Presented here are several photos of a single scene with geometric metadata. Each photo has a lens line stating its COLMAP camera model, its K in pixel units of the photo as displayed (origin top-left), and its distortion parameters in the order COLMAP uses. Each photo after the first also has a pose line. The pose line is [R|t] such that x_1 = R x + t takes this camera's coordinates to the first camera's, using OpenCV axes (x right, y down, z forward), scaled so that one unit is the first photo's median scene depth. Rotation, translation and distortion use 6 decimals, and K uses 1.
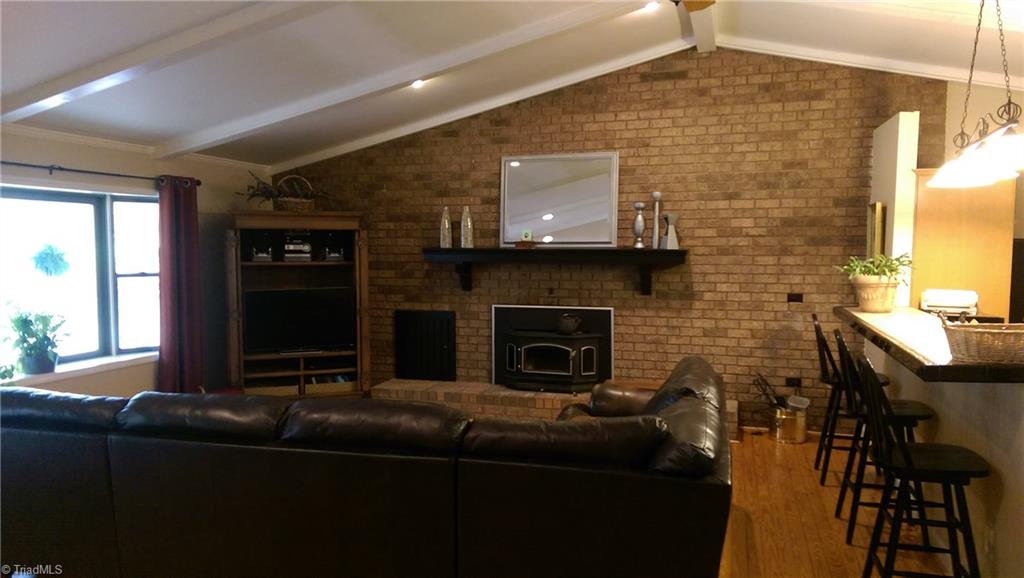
lens RADIAL K [[730.9, 0, 510.0], [0, 730.9, 293.1], [0, 0, 1]] dist [0.005606, -0.011386]
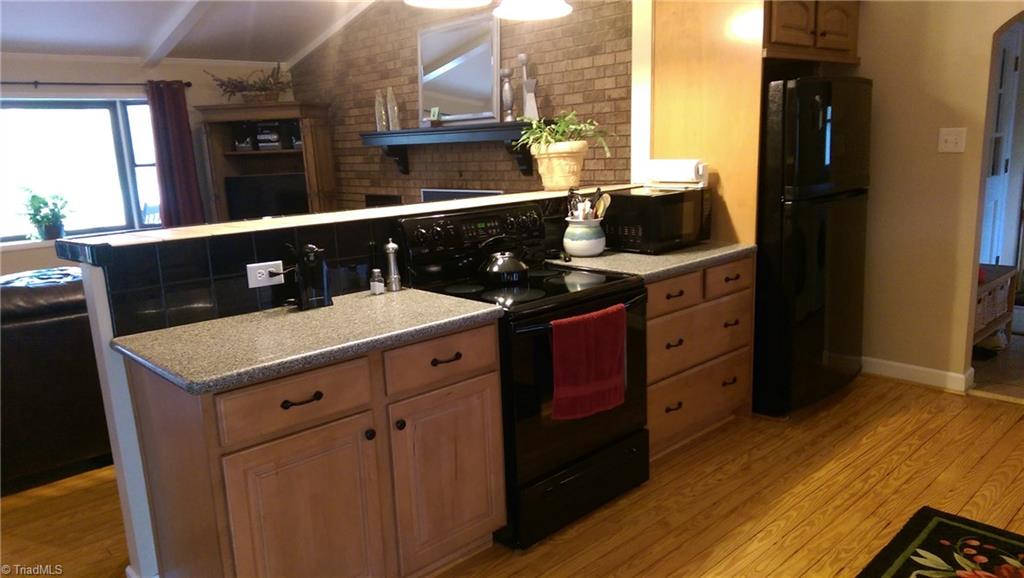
lens RADIAL K [[730.9, 0, 510.0], [0, 730.9, 291.5], [0, 0, 1]] dist [0.005606, -0.011386]
pose [[0.861901, 0.065171, -0.502872, 0.637833], [0.009335, 0.989499, 0.144236, 0.013624], [0.506991, -0.129011, 0.852242, 0.223323]]
